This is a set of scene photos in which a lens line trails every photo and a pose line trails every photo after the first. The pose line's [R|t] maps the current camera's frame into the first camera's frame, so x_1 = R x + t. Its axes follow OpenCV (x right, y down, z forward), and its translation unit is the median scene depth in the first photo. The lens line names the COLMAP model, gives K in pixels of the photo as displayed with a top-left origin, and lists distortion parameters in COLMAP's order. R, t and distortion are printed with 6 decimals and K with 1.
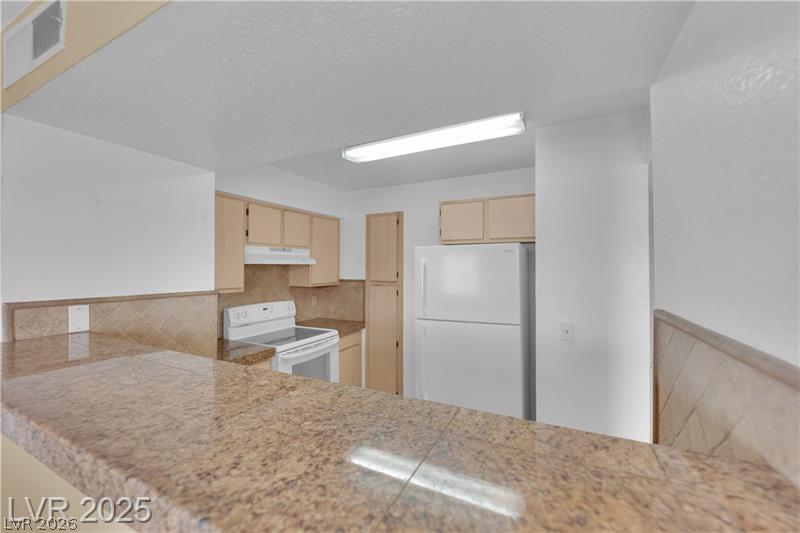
lens RADIAL K [[322.2, 0, 398.9], [0, 322.2, 263.6], [0, 0, 1]] dist [-0.014376, -0.000578]
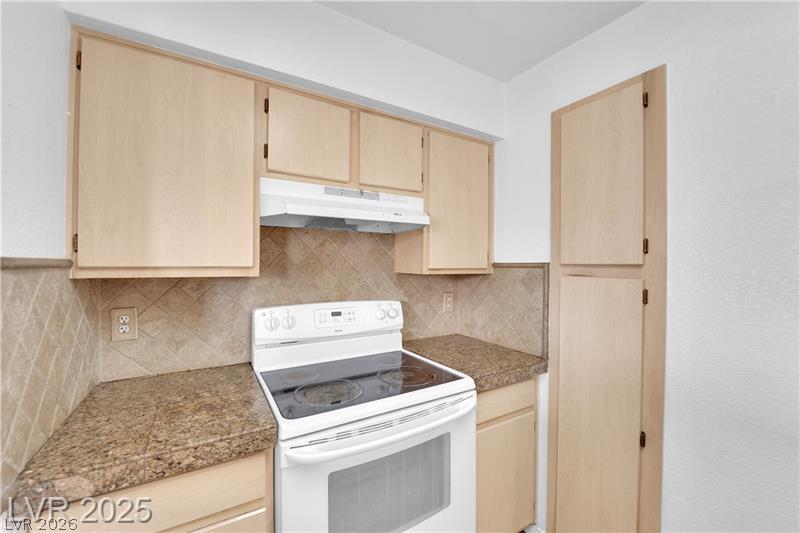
lens RADIAL K [[322.2, 0, 398.9], [0, 322.2, 263.6], [0, 0, 1]] dist [-0.014376, -0.000578]
pose [[0.846310, 0.004453, -0.532672, -0.048054], [0.000942, 0.999951, 0.009856, 0.050839], [0.532690, -0.008842, 0.846264, 0.565635]]
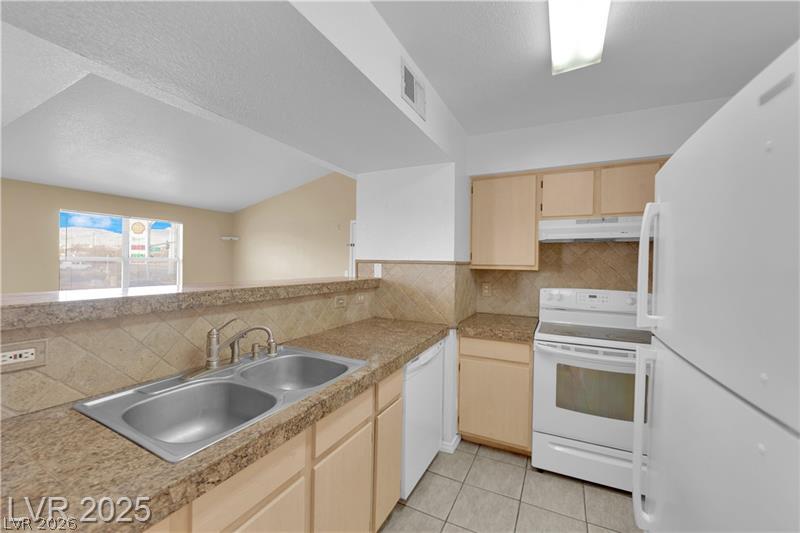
lens RADIAL K [[322.2, 0, 398.9], [0, 322.2, 263.6], [0, 0, 1]] dist [-0.014376, -0.000578]
pose [[-0.005360, 0.005650, -0.999970, 0.367084], [-0.001533, 0.999983, 0.005658, 0.050454], [0.999984, 0.001563, -0.005351, 0.473863]]
